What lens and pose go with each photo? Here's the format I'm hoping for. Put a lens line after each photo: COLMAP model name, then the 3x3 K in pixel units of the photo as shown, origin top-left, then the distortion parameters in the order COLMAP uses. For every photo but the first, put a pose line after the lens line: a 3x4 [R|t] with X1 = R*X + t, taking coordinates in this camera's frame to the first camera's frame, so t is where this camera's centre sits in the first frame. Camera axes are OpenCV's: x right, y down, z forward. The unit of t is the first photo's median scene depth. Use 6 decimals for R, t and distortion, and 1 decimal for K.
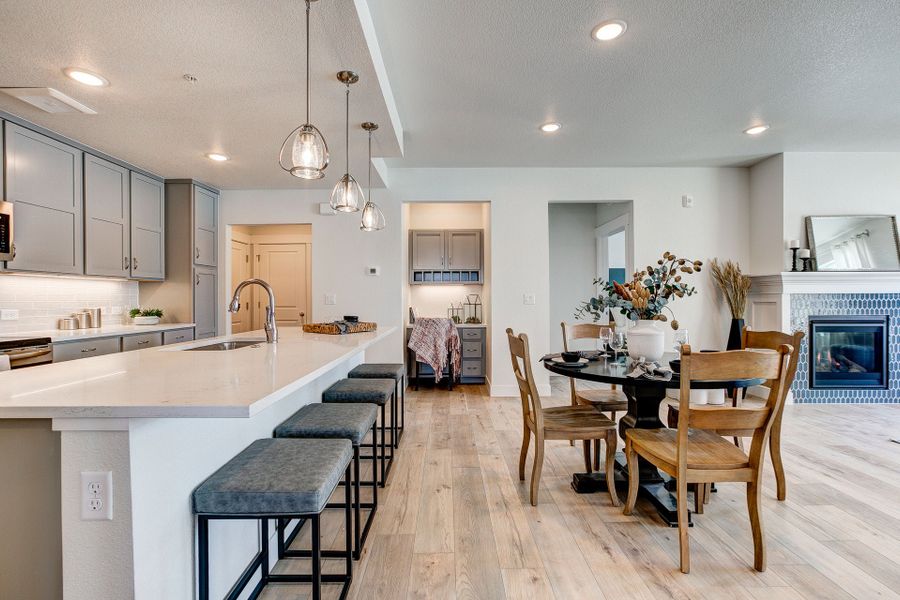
lens RADIAL K [[407.3, 0, 449.8], [0, 407.3, 297.4], [0, 0, 1]] dist [-0.036952, 0.018407]
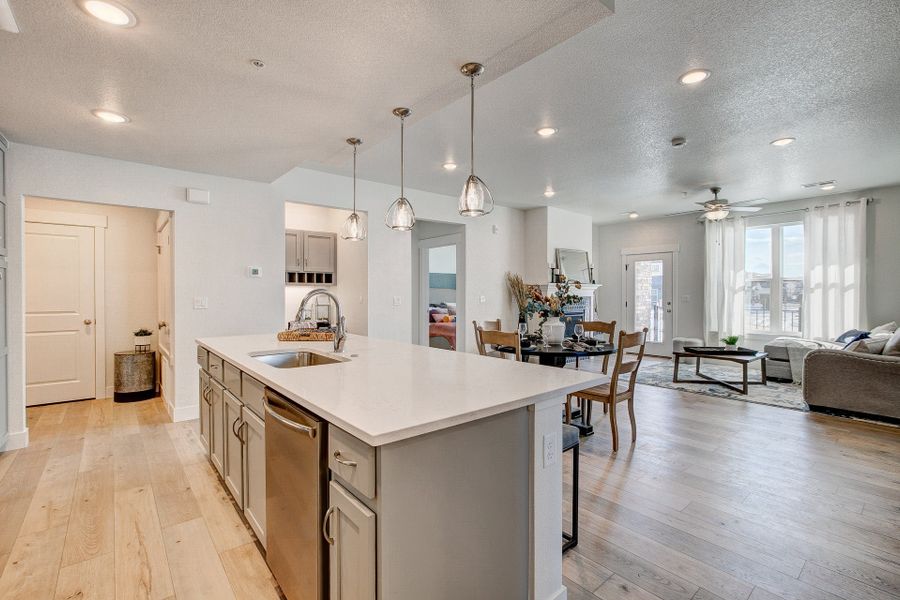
lens RADIAL K [[407.3, 0, 449.8], [0, 407.3, 297.4], [0, 0, 1]] dist [-0.036952, 0.018407]
pose [[0.765745, -0.002821, 0.643138, -0.499486], [-0.004302, 0.999946, 0.009509, -0.020195], [-0.643130, -0.010048, 0.765691, 0.018669]]
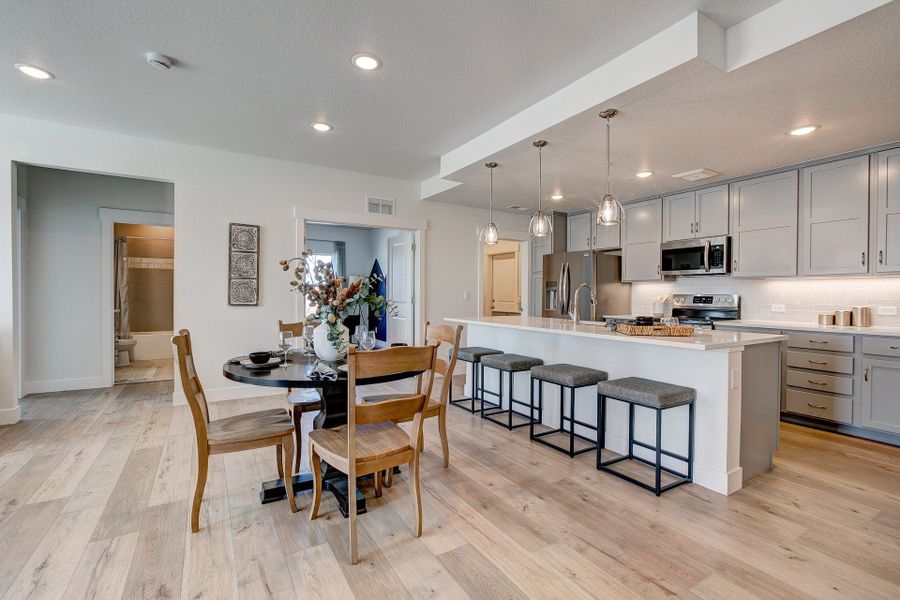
lens RADIAL K [[407.3, 0, 449.8], [0, 407.3, 297.4], [0, 0, 1]] dist [-0.036952, 0.018407]
pose [[-0.852614, 0.001989, -0.522537, 0.437445], [-0.001702, 0.999977, 0.006583, -0.000422], [0.522538, 0.006502, -0.852591, 1.163144]]
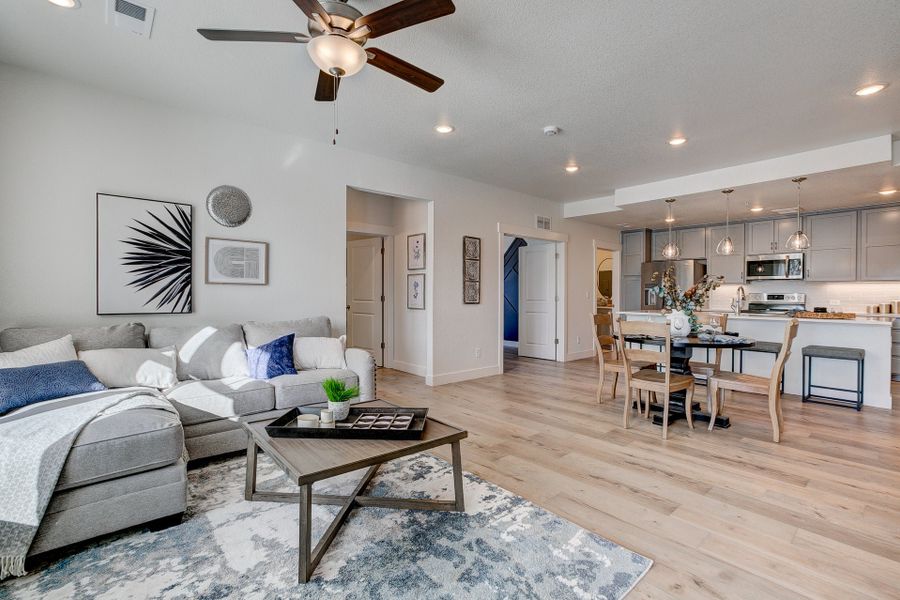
lens RADIAL K [[407.3, 0, 449.8], [0, 407.3, 297.4], [0, 0, 1]] dist [-0.036952, 0.018407]
pose [[-0.758067, 0.007202, -0.652136, 1.253604], [0.001517, 0.999956, 0.009280, -0.003091], [0.652174, 0.006046, -0.758045, 0.925255]]
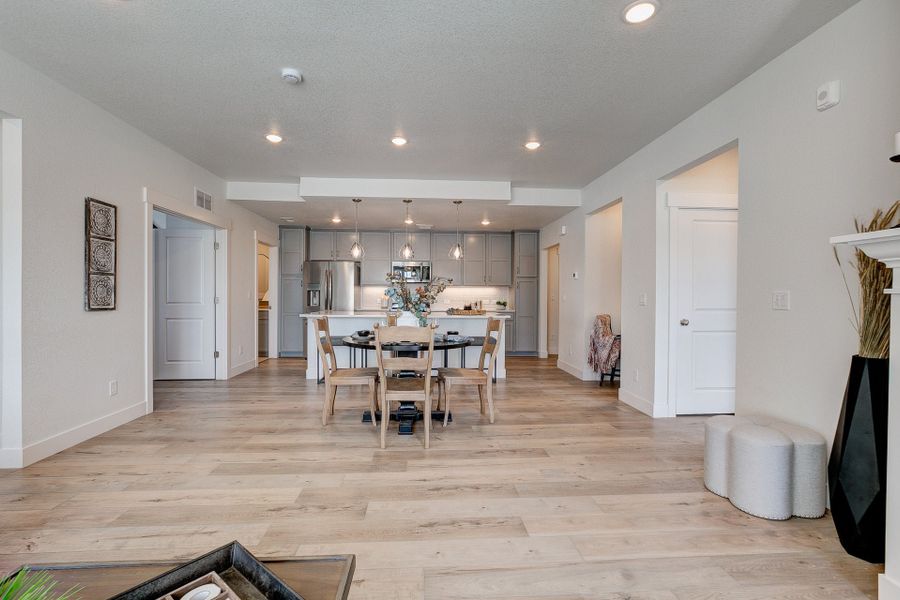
lens RADIAL K [[407.3, 0, 449.8], [0, 407.3, 297.4], [0, 0, 1]] dist [-0.036952, 0.018407]
pose [[0.068738, 0.008850, -0.997596, 1.179317], [-0.004435, 0.999953, 0.008566, -0.005711], [0.997625, 0.003836, 0.068774, 0.607673]]
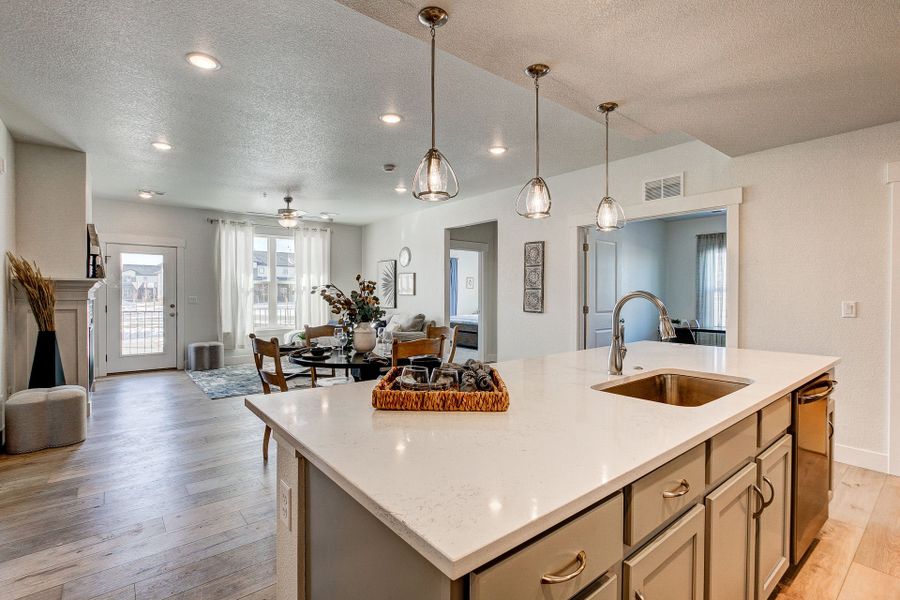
lens RADIAL K [[422.8, 0, 431.0], [0, 422.8, 297.1], [0, 0, 1]] dist [-0.006164, 0.000471]
pose [[-0.606127, -0.002582, 0.795364, -0.488790], [0.000145, 0.999994, 0.003357, -0.021502], [-0.795368, 0.002151, -0.606123, 0.983879]]
